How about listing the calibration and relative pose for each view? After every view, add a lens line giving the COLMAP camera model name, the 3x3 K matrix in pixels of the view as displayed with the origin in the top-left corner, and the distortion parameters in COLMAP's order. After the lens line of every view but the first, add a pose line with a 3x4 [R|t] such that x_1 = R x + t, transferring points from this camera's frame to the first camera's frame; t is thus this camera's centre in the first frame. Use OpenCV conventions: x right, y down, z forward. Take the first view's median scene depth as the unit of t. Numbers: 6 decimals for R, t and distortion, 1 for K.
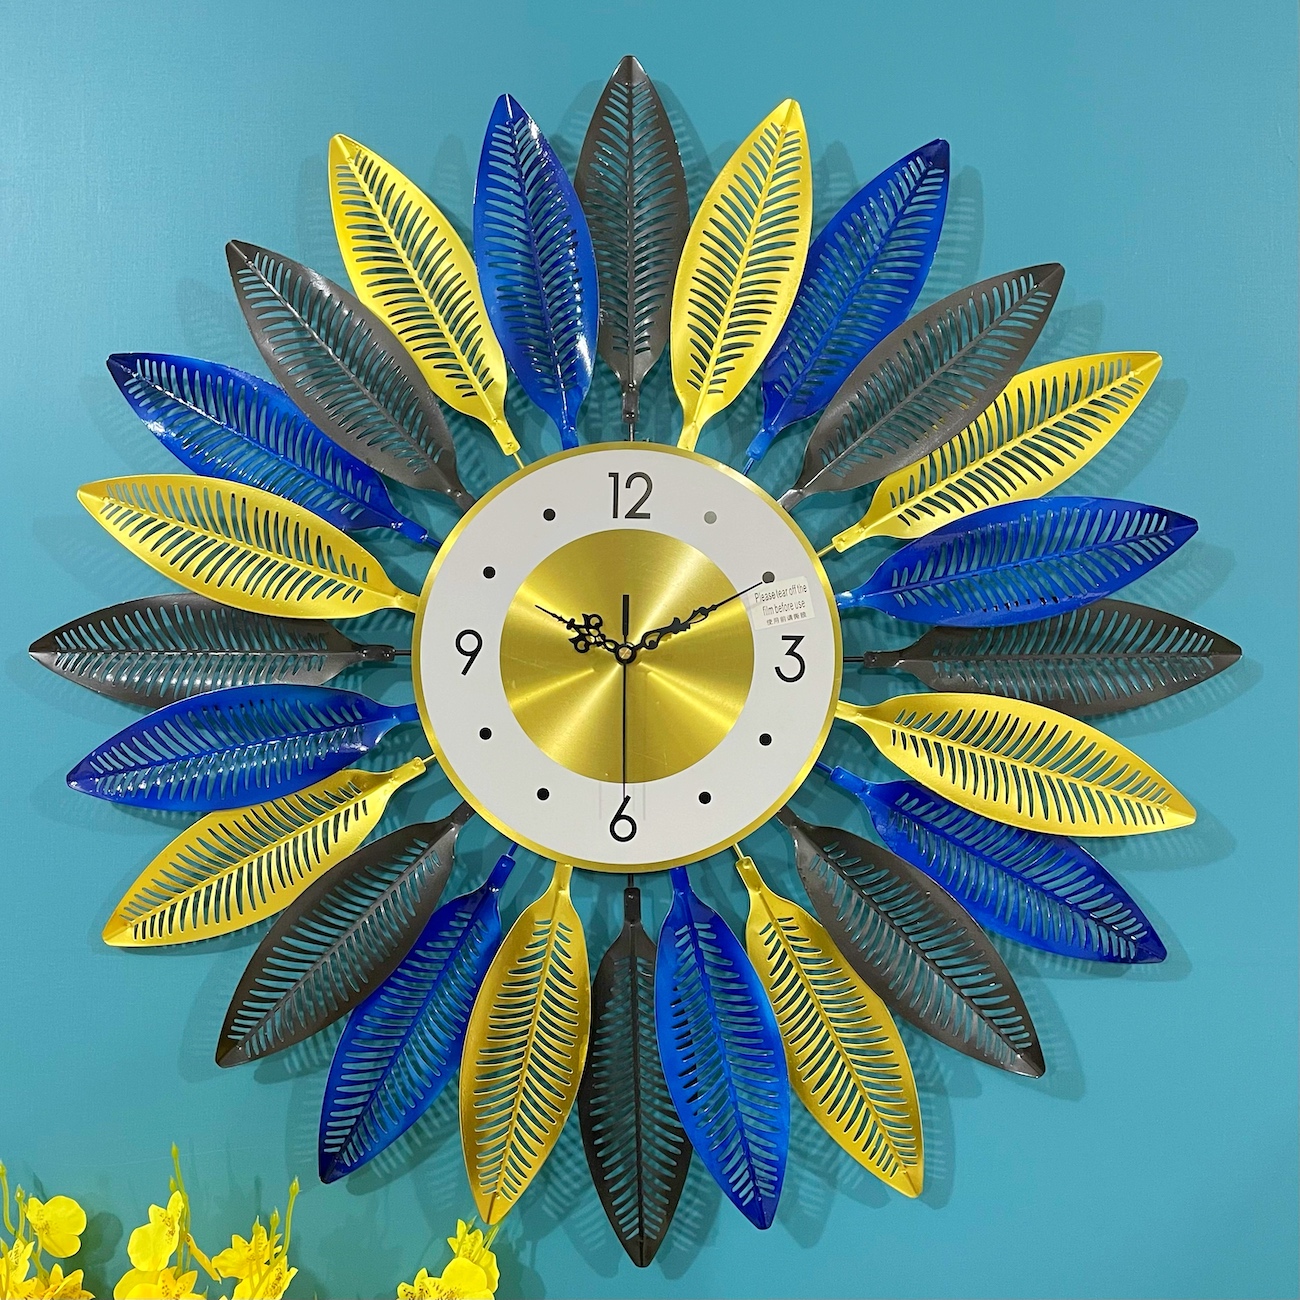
lens RADIAL K [[1315.9, 0, 652.4], [0, 1315.9, 653.8], [0, 0, 1]] dist [0.053141, 0.000000]
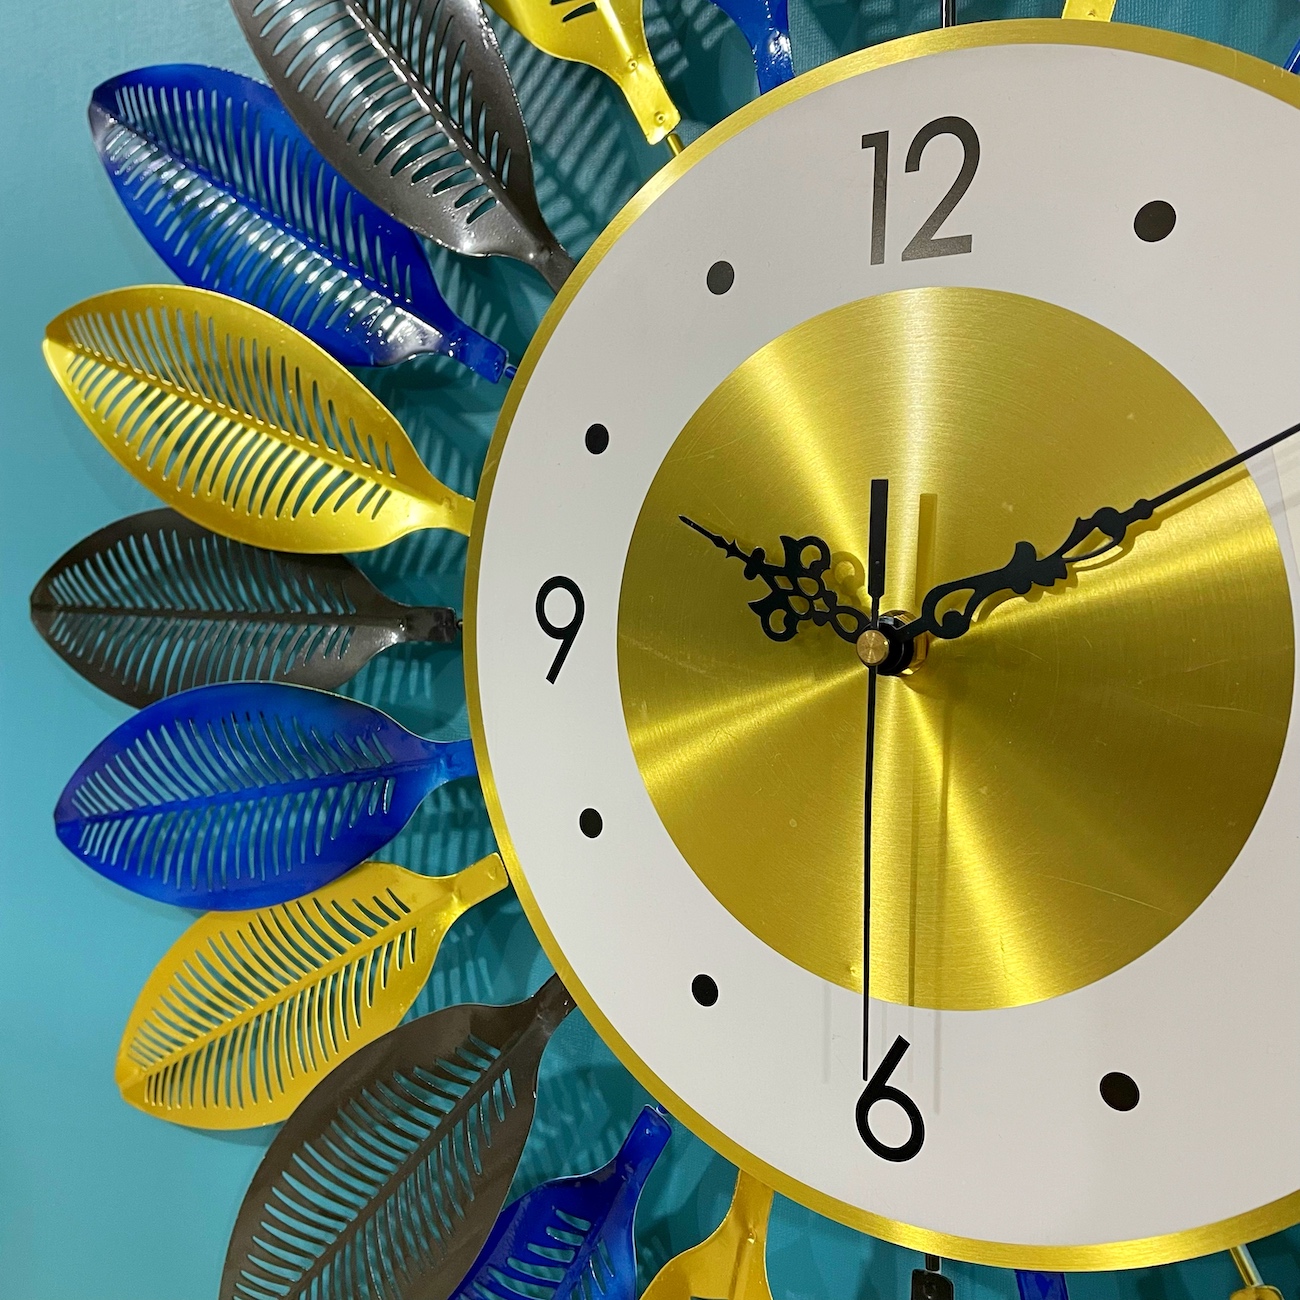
lens RADIAL K [[1315.9, 0, 642.1], [0, 1315.9, 642.1], [0, 0, 1]] dist [0.053141, 0.000000]
pose [[0.871782, 0.016284, -0.489623, 0.092916], [0.025229, 0.996629, 0.078067, -0.029953], [0.489243, -0.080410, 0.868433, 0.640505]]
